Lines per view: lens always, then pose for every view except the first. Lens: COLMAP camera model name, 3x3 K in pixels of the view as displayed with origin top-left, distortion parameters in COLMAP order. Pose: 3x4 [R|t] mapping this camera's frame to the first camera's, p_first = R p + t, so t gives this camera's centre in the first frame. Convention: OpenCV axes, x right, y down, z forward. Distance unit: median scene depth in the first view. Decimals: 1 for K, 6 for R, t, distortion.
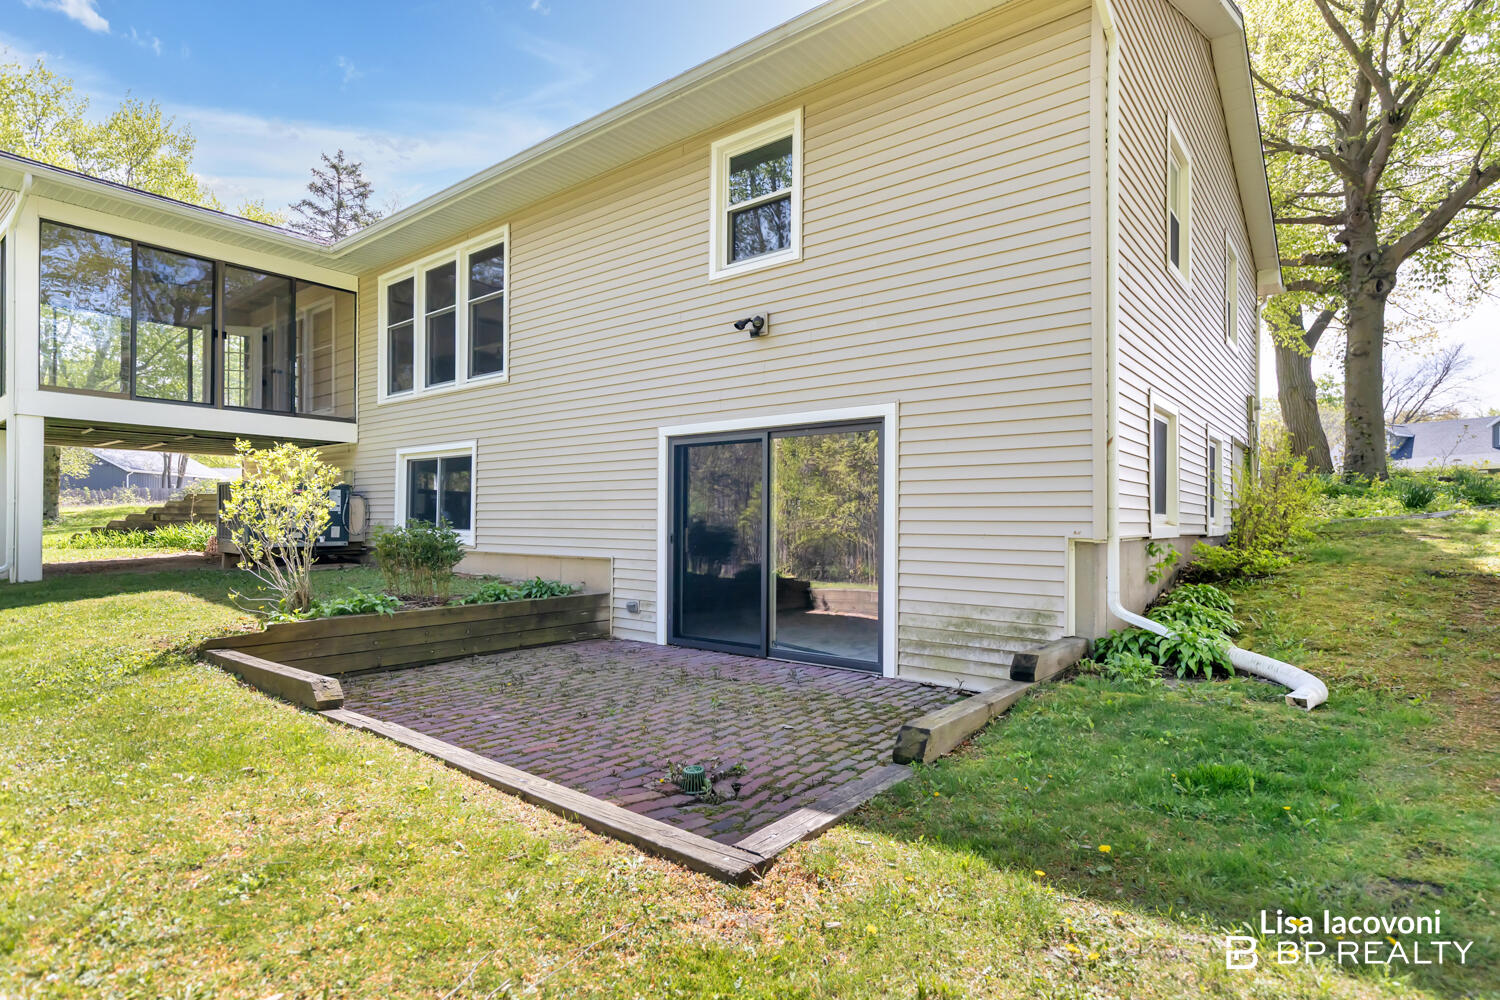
lens RADIAL K [[771.3, 0, 750.0], [0, 771.3, 500.0], [0, 0, 1]] dist [0.004438, 0.000147]
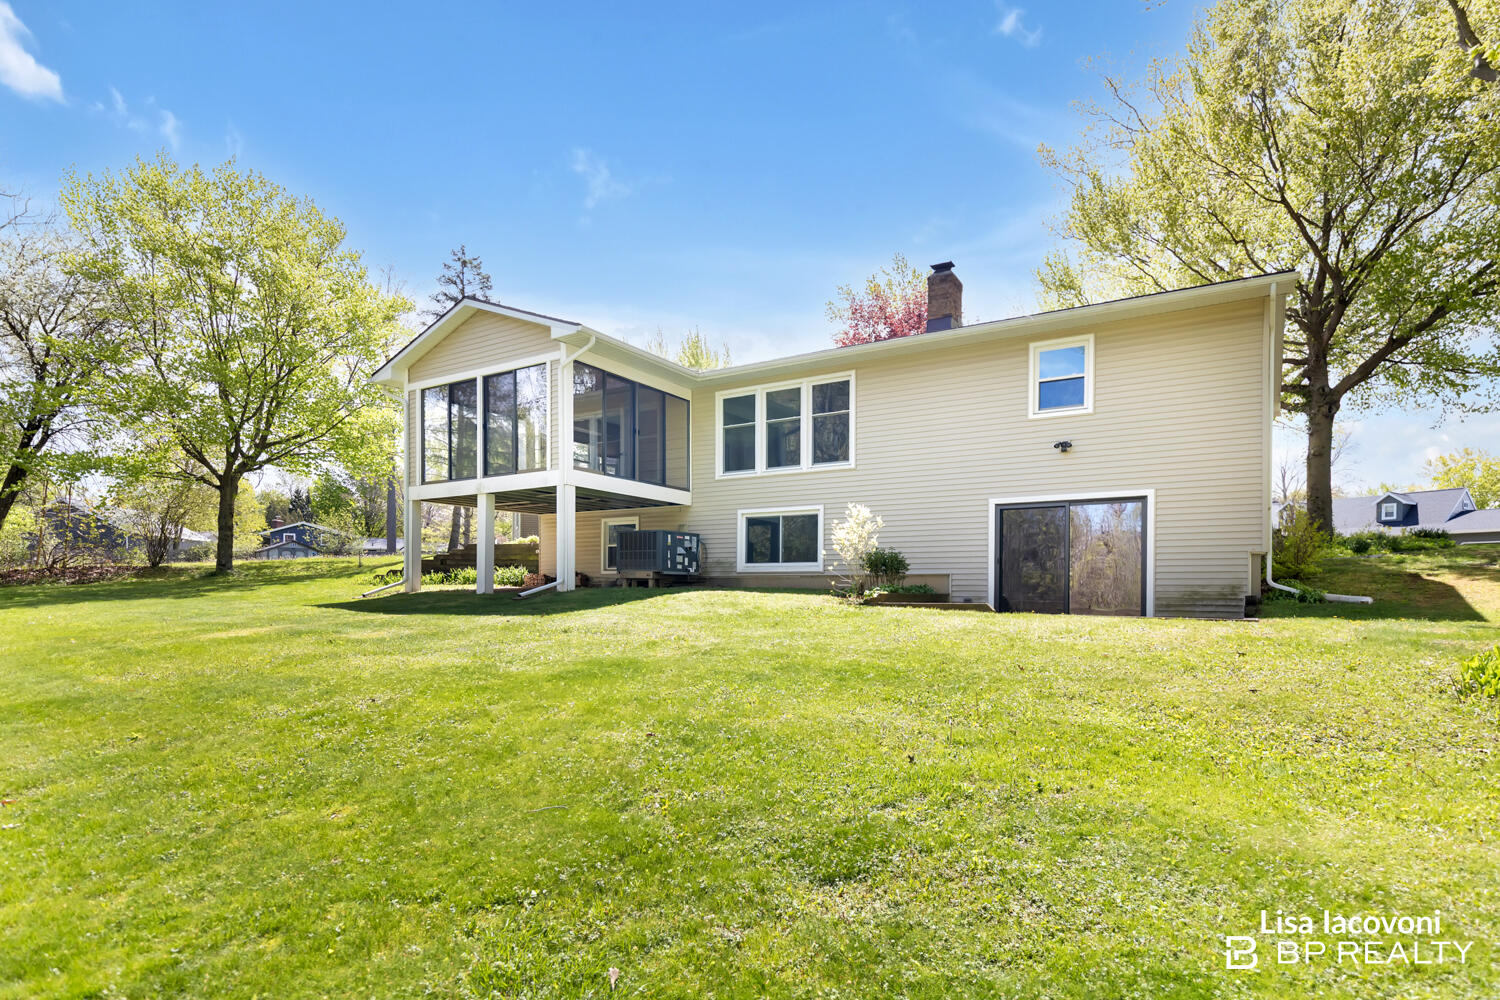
lens RADIAL K [[803.4, 0, 750.8], [0, 803.4, 583.5], [0, 0, 1]] dist [-0.000513, -0.000715]
pose [[0.994003, 0.002618, 0.109320, -0.594891], [-0.004293, 0.999877, 0.015087, 0.052105], [-0.109267, -0.015466, 0.993892, -0.539234]]
